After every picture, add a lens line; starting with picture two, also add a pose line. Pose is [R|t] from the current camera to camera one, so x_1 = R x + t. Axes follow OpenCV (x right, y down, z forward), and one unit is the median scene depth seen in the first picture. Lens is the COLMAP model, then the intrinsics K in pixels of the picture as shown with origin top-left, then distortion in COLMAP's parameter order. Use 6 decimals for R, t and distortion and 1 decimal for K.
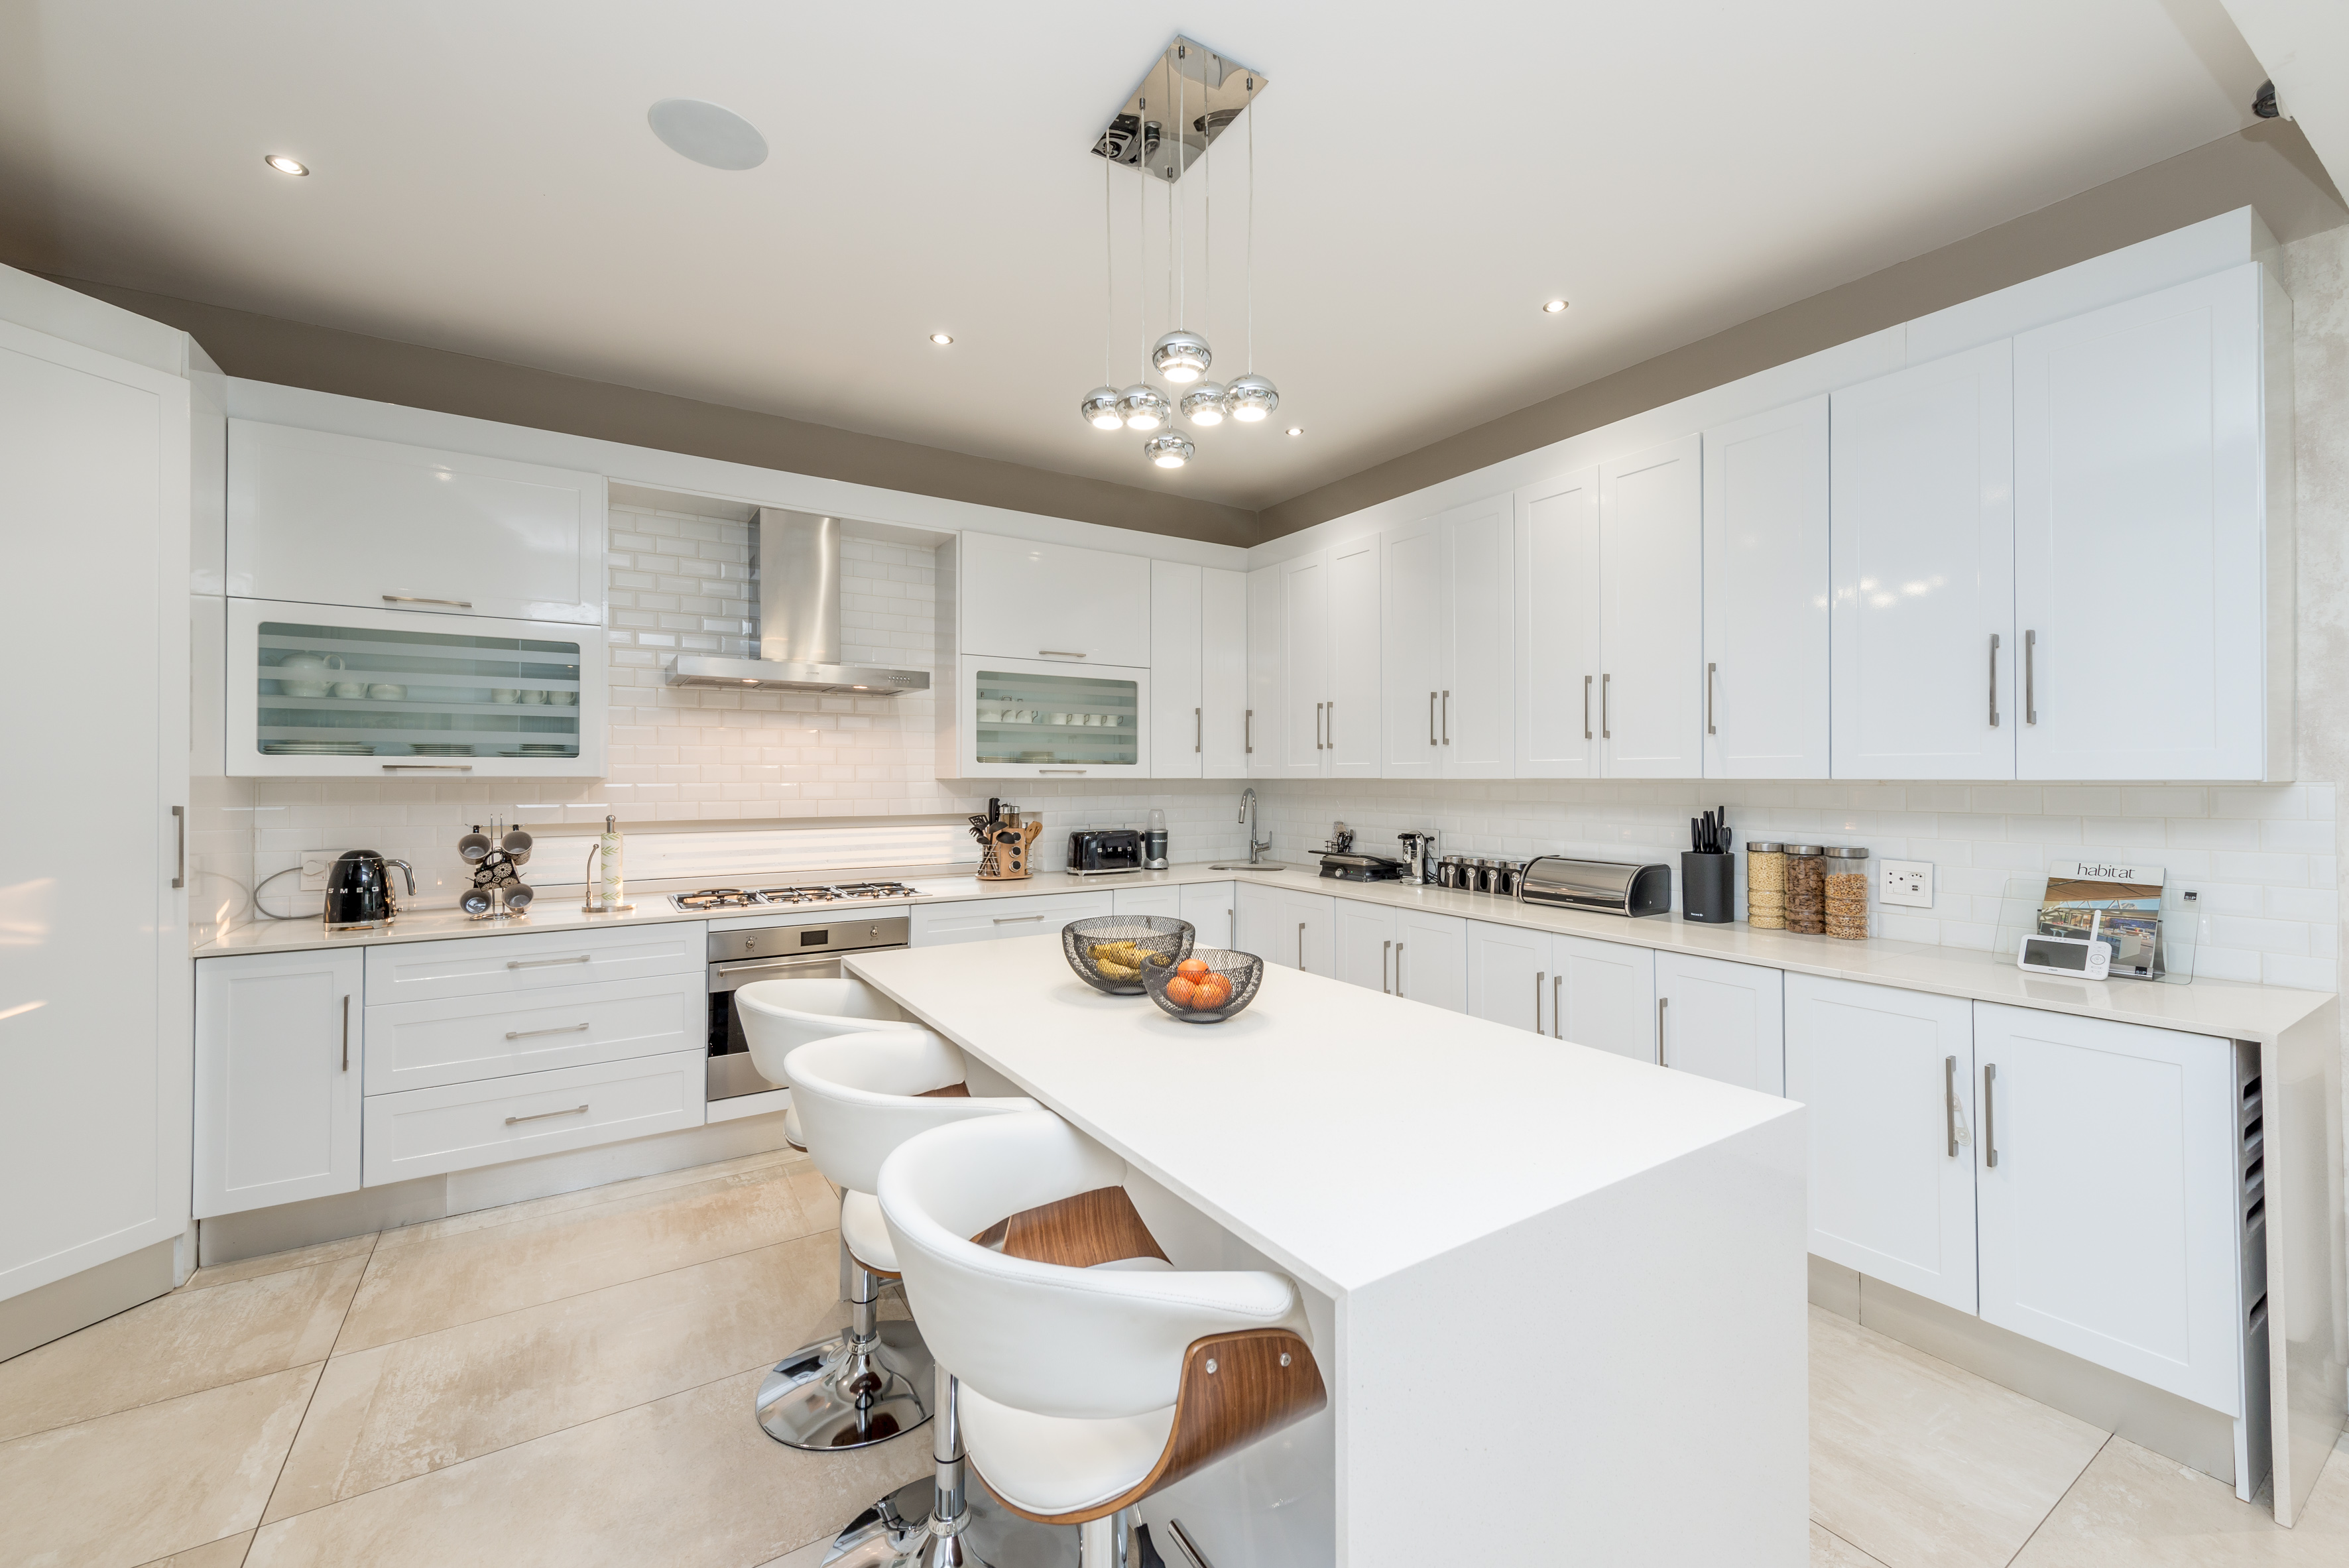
lens RADIAL K [[946.9, 0, 1199.3], [0, 946.9, 769.8], [0, 0, 1]] dist [0.015163, -0.000143]
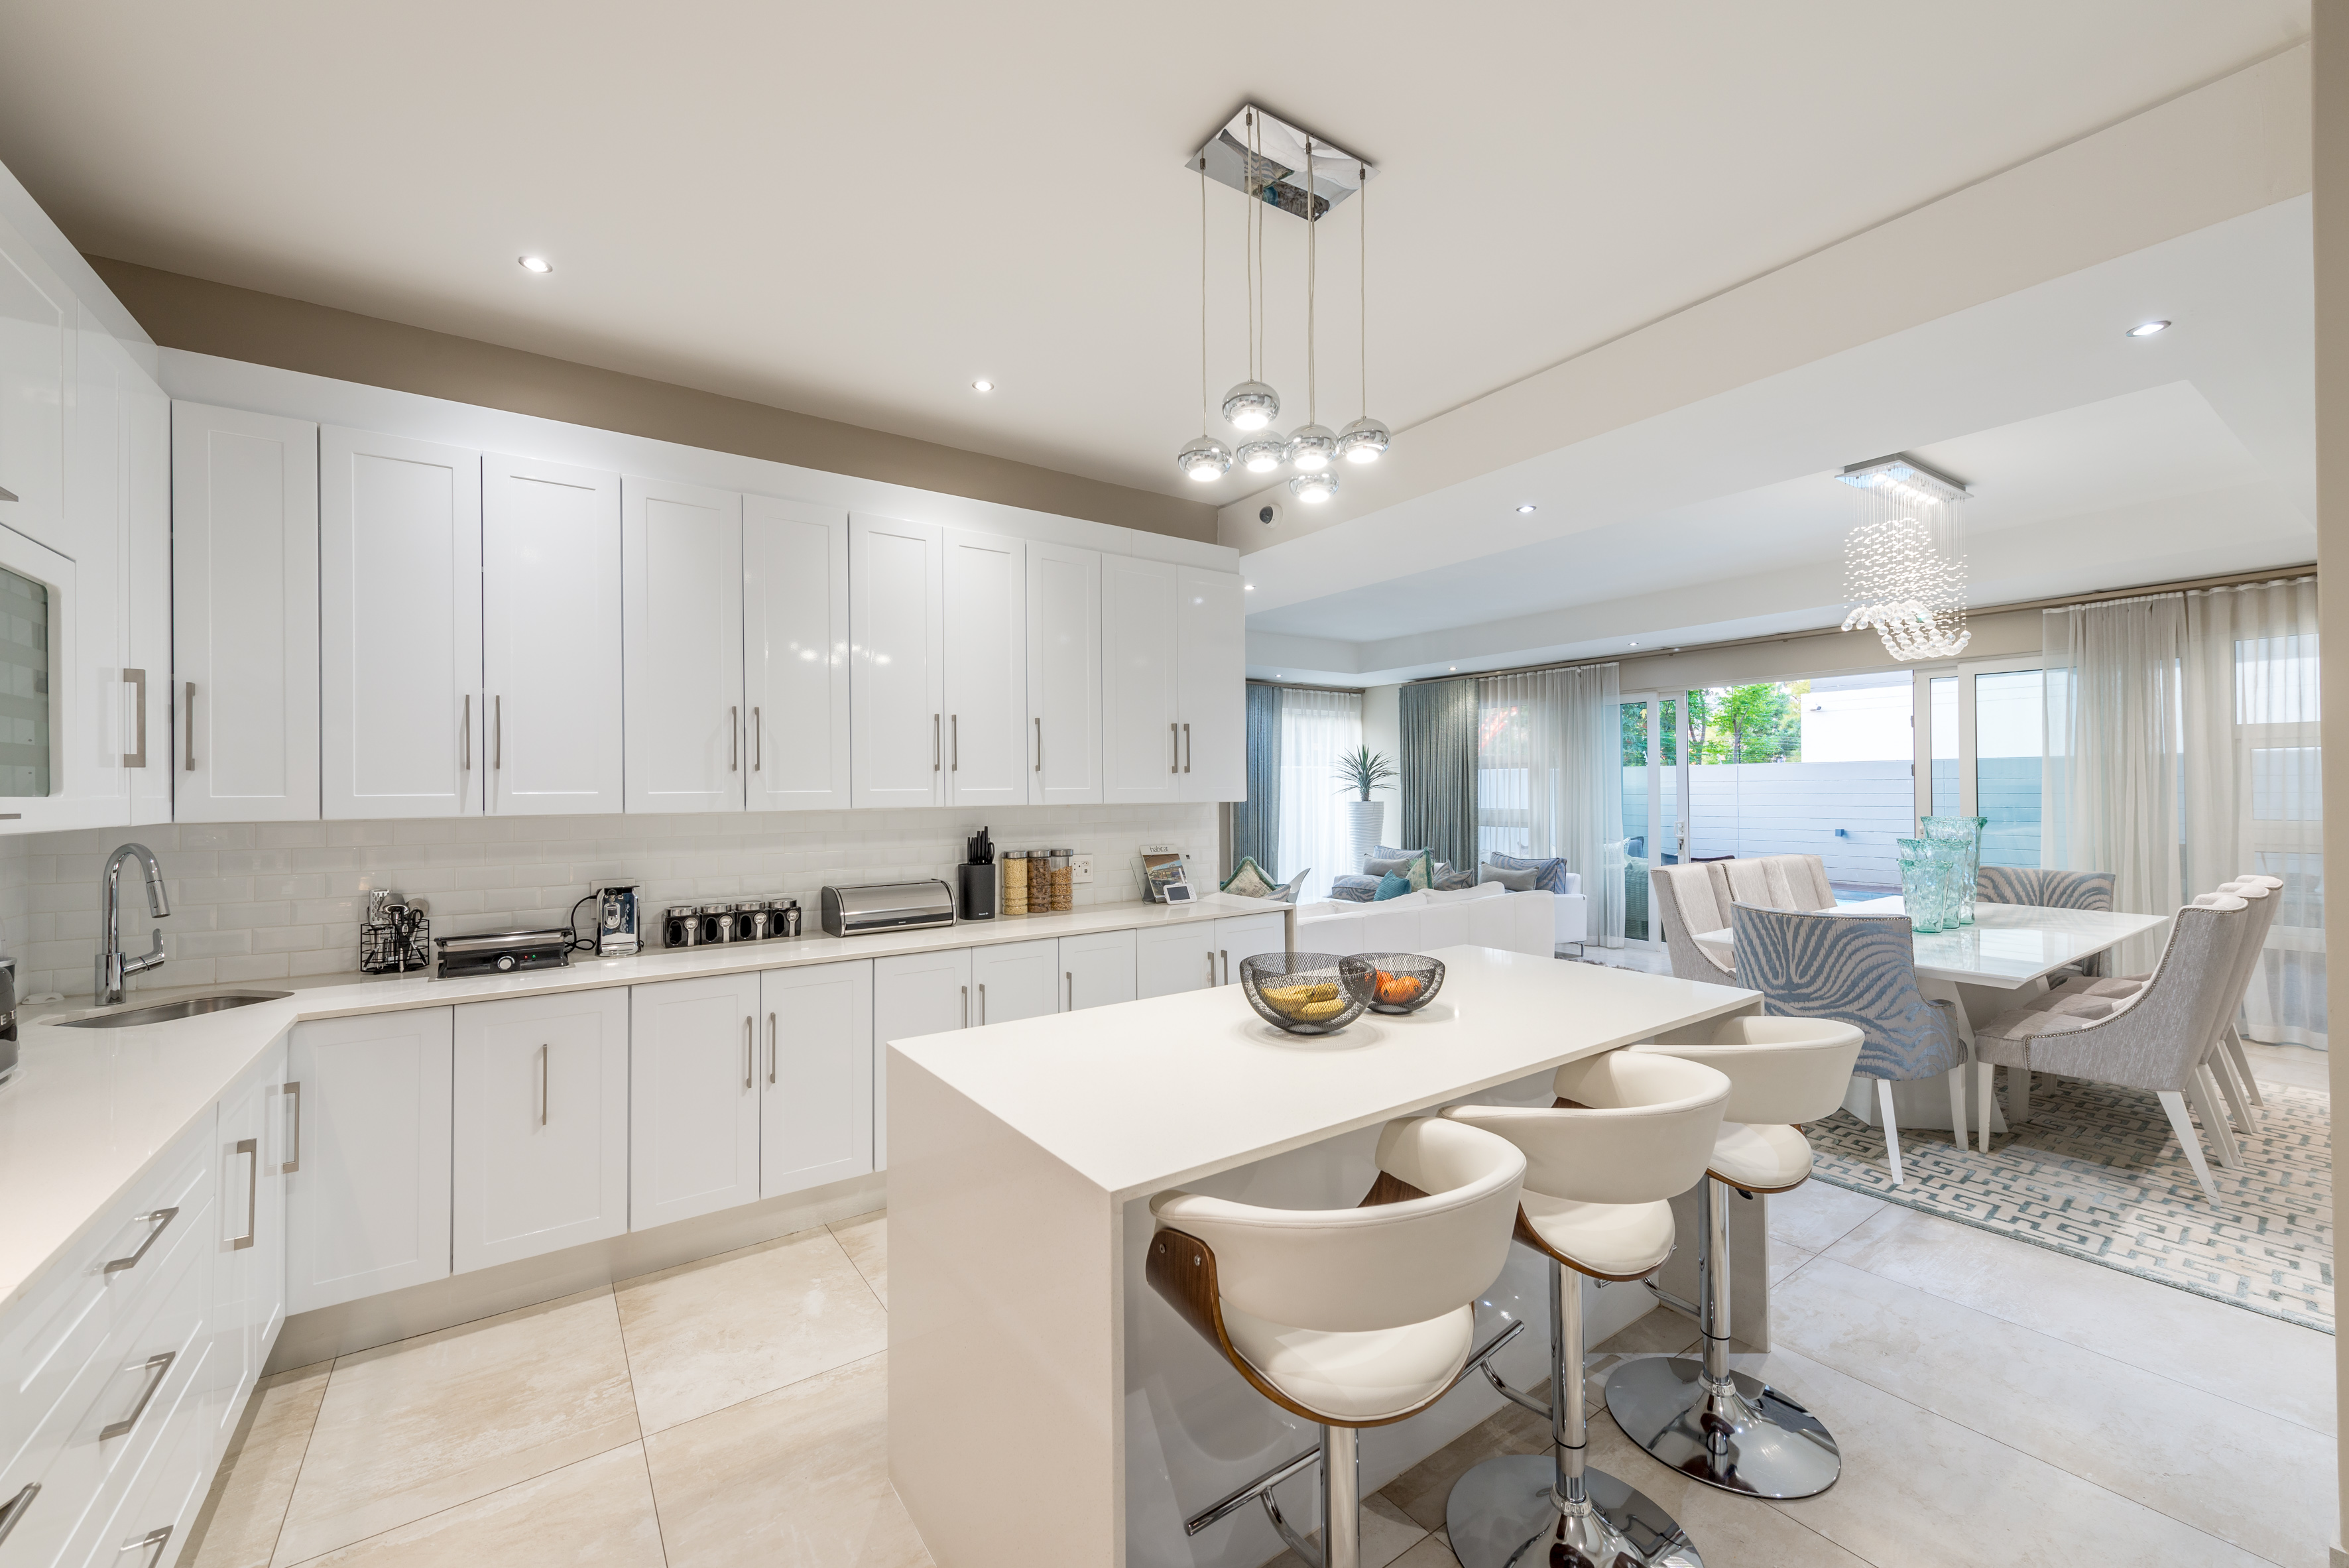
lens RADIAL K [[921.5, 0, 1172.4], [0, 921.5, 779.8], [0, 0, 1]] dist [0.013488, 0.000122]
pose [[-0.034672, 0.010604, 0.999342, -0.595419], [0.002178, 0.999942, -0.010535, -0.009211], [-0.999396, 0.001811, -0.034693, 0.674641]]
